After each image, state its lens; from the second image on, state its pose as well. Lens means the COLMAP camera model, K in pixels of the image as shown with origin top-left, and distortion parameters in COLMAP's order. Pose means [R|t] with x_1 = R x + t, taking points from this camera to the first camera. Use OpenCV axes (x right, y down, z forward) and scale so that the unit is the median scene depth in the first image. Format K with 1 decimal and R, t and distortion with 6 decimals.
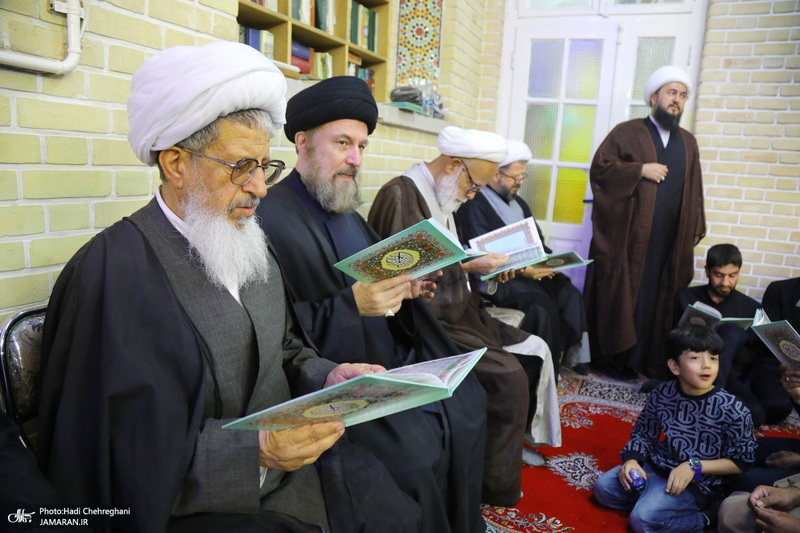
lens RADIAL K [[548.5, 0, 407.5], [0, 548.5, 268.9], [0, 0, 1]] dist [-0.109043, 0.058462]
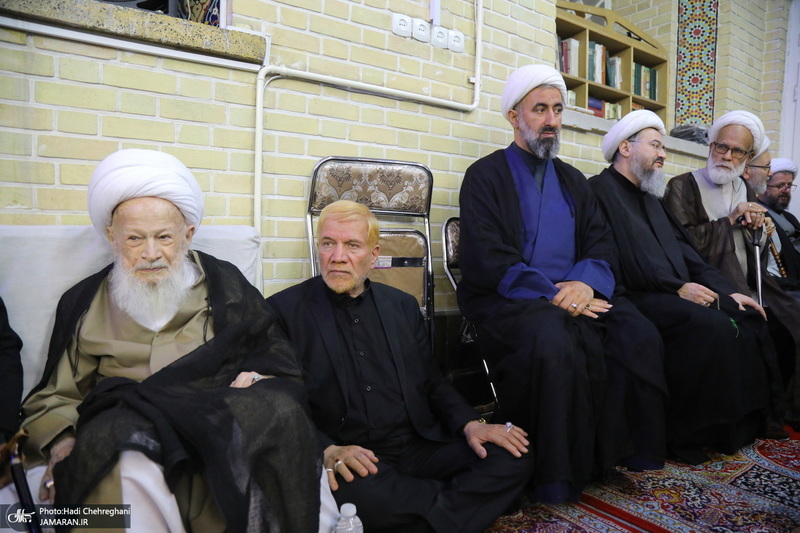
lens RADIAL K [[548.5, 0, 401.4], [0, 548.5, 271.0], [0, 0, 1]] dist [-0.109043, 0.058462]
pose [[0.858411, 0.000054, -0.512962, 0.067612], [-0.073213, 0.989775, -0.122413, 0.188442], [0.507711, 0.142636, 0.849638, -0.302392]]
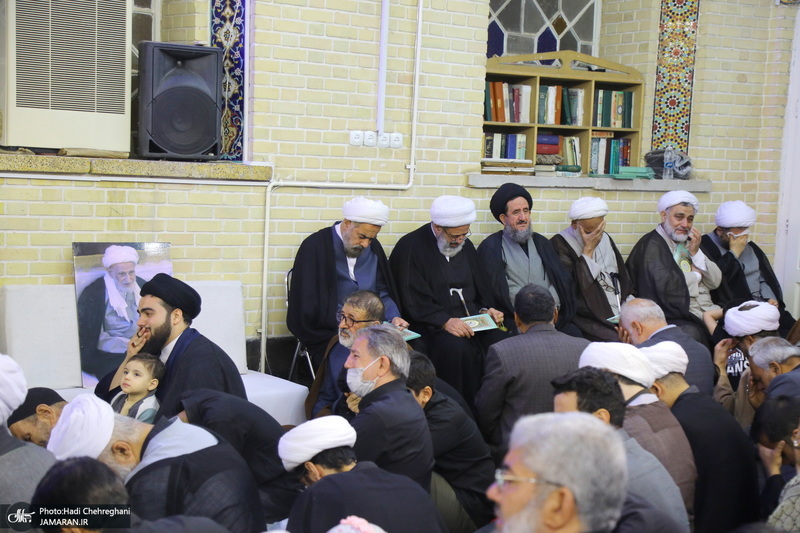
lens RADIAL K [[1322.7, 0, 368.6], [0, 1322.7, 280.0], [0, 0, 1]] dist [0.234681, 0.000000]
pose [[0.839193, 0.027543, -0.543136, 1.113887], [-0.094980, 0.990790, -0.096507, 0.299967], [0.535475, 0.132575, 0.834080, -1.820978]]
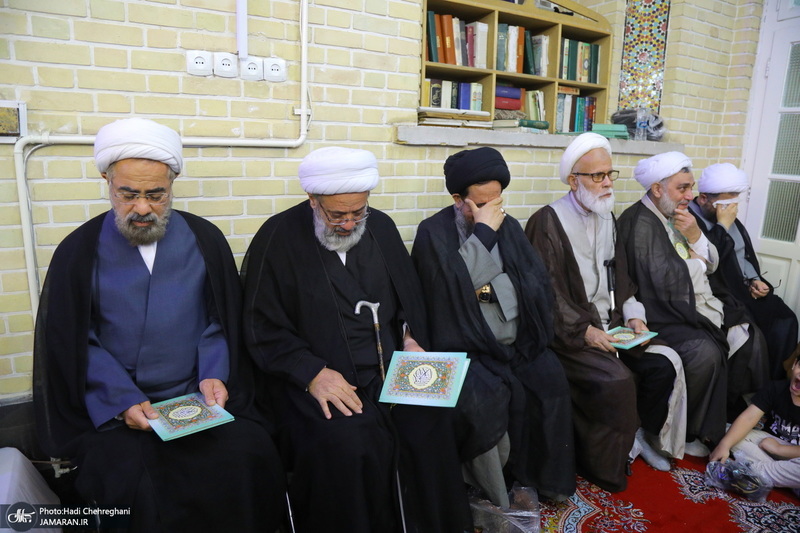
lens RADIAL K [[548.5, 0, 397.0], [0, 548.5, 267.0], [0, 0, 1]] dist [-0.109043, 0.058462]
pose [[0.813208, 0.089342, -0.575074, 0.278175], [-0.091194, 0.995501, 0.025701, -0.011239], [0.574783, 0.031543, 0.817697, -0.126555]]
